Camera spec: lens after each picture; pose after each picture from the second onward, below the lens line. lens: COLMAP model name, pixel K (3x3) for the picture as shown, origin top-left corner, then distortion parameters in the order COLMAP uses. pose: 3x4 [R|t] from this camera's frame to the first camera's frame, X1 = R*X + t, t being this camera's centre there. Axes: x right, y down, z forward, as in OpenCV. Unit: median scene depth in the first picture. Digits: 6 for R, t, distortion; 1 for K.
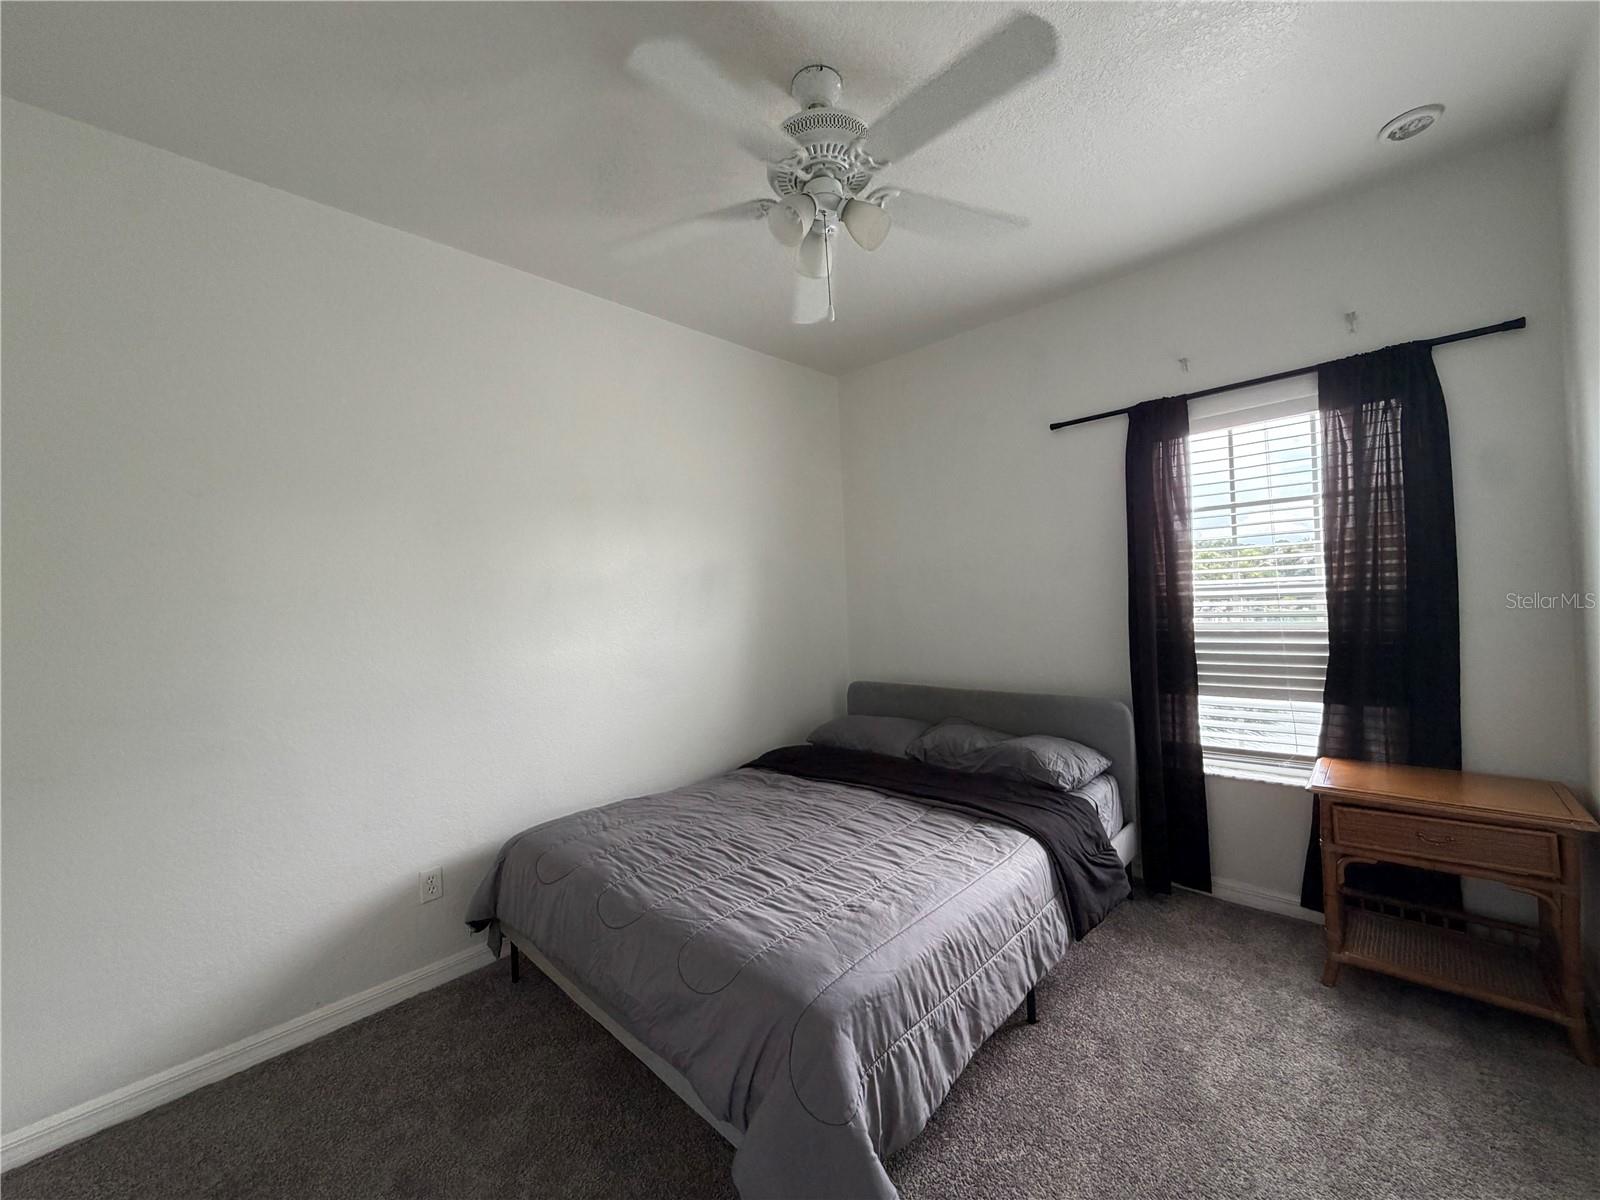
lens RADIAL K [[624.4, 0, 796.8], [0, 624.4, 600.5], [0, 0, 1]] dist [-0.000236, 0.000249]
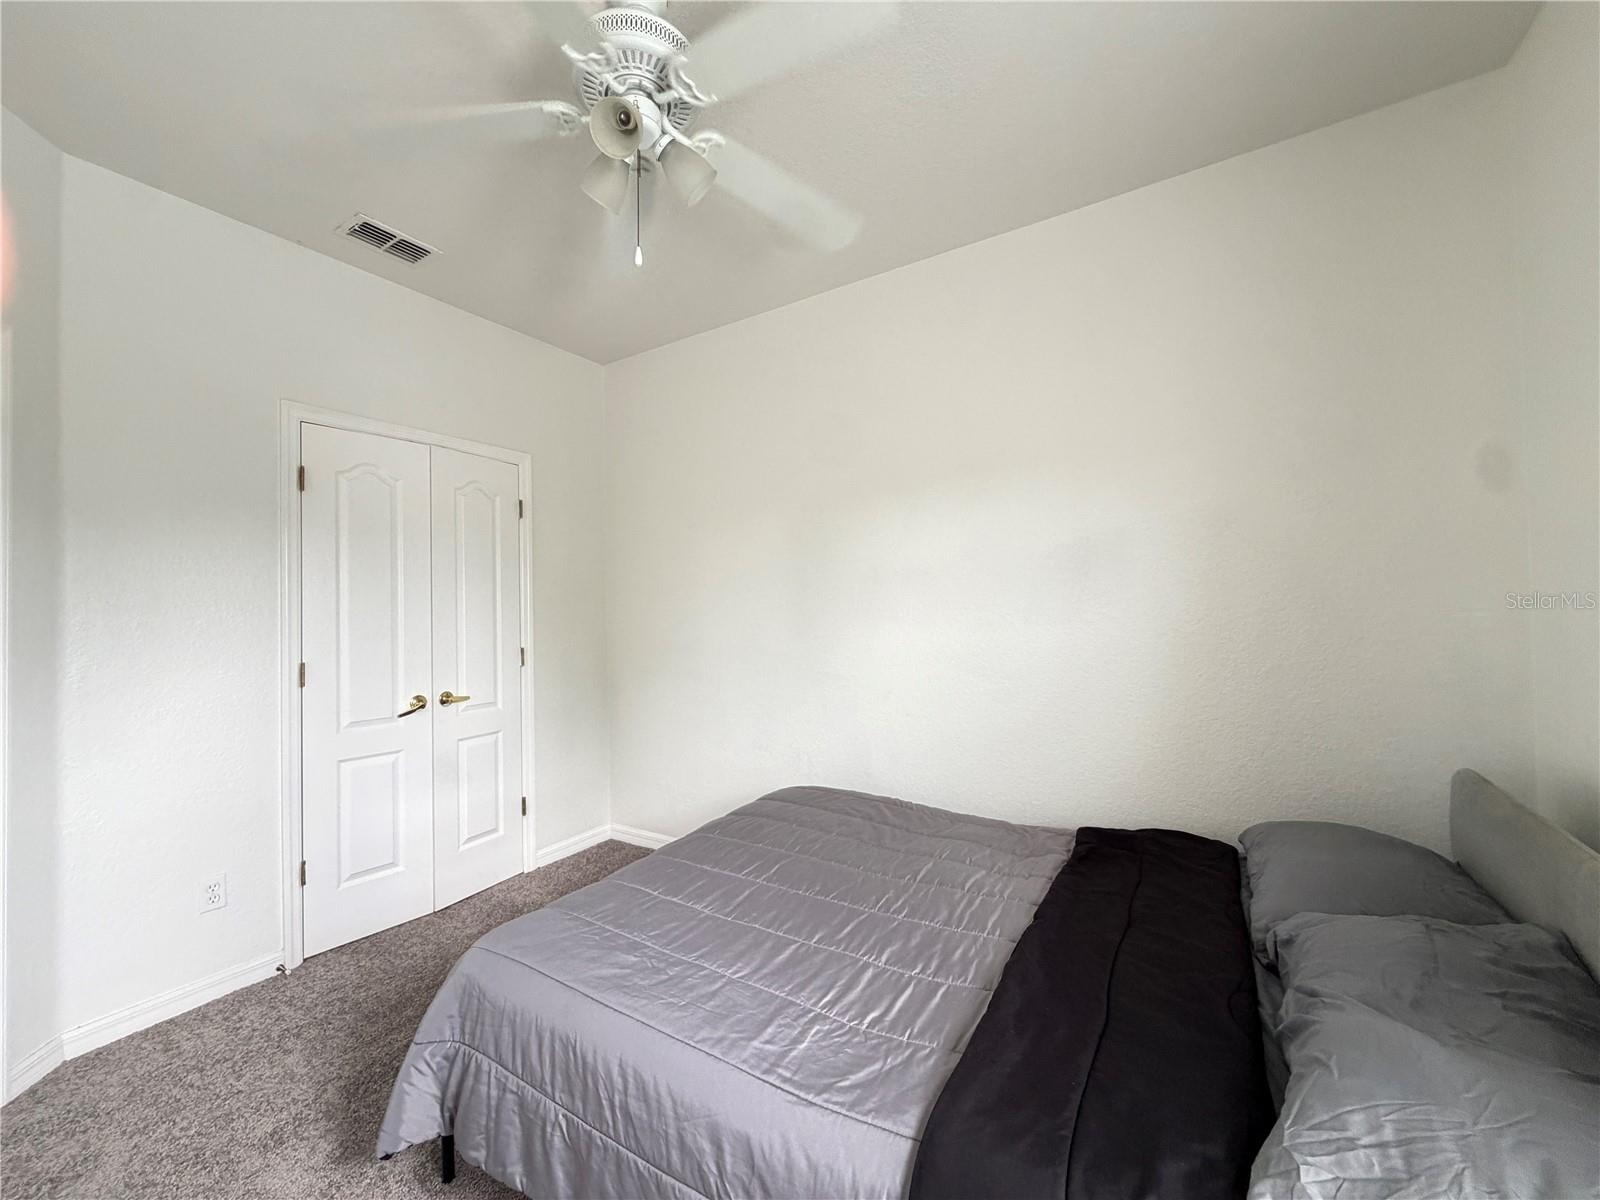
lens RADIAL K [[624.4, 0, 796.8], [0, 624.4, 600.5], [0, 0, 1]] dist [-0.000236, 0.000249]
pose [[0.198726, 0.021439, -0.979821, 0.540169], [0.017653, 0.999520, 0.025450, -0.007880], [0.979896, -0.022354, 0.198252, 0.588970]]
